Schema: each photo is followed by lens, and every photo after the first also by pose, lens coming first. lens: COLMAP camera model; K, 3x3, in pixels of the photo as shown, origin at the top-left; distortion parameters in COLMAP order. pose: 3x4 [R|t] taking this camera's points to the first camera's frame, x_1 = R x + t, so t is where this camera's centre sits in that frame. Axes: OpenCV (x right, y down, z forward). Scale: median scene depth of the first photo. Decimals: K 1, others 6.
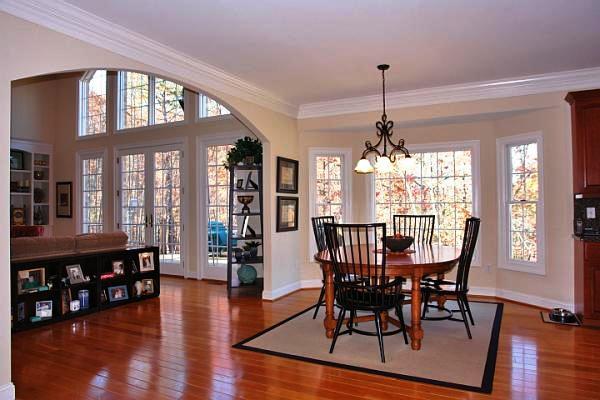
lens RADIAL K [[415.3, 0, 300.0], [0, 415.3, 200.0], [0, 0, 1]] dist [-0.101230, 0.066164]
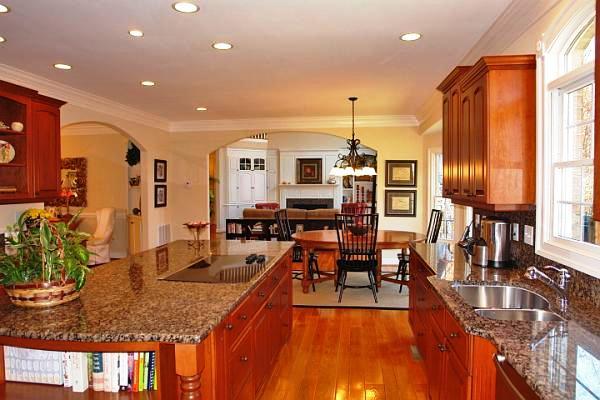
lens RADIAL K [[415.3, 0, 300.0], [0, 415.3, 200.0], [0, 0, 1]] dist [-0.101230, 0.066164]
pose [[0.355442, 0.040121, -0.933837, 1.190376], [0.003975, 0.999004, 0.044434, -0.039362], [0.934690, -0.019506, 0.354929, 0.281316]]
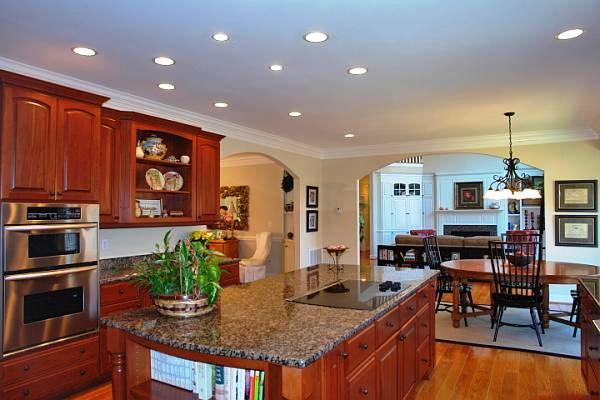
lens RADIAL K [[415.3, 0, 300.0], [0, 415.3, 200.0], [0, 0, 1]] dist [-0.101230, 0.066164]
pose [[-0.019542, -0.021751, -0.999572, 1.183753], [0.009032, 0.999719, -0.021931, -0.035170], [0.999768, -0.009456, -0.019340, 0.322613]]
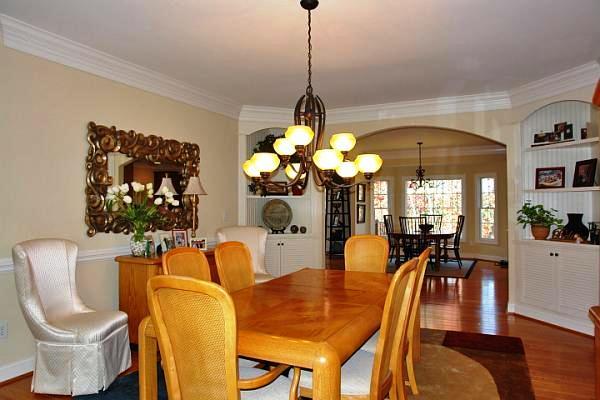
lens RADIAL K [[415.3, 0, 300.0], [0, 415.3, 200.0], [0, 0, 1]] dist [-0.101230, 0.066164]
pose [[0.999816, 0.010976, 0.015741, -0.360299], [-0.010862, 0.999914, -0.007312, -0.010646], [-0.015820, 0.007140, 0.999849, -0.892068]]
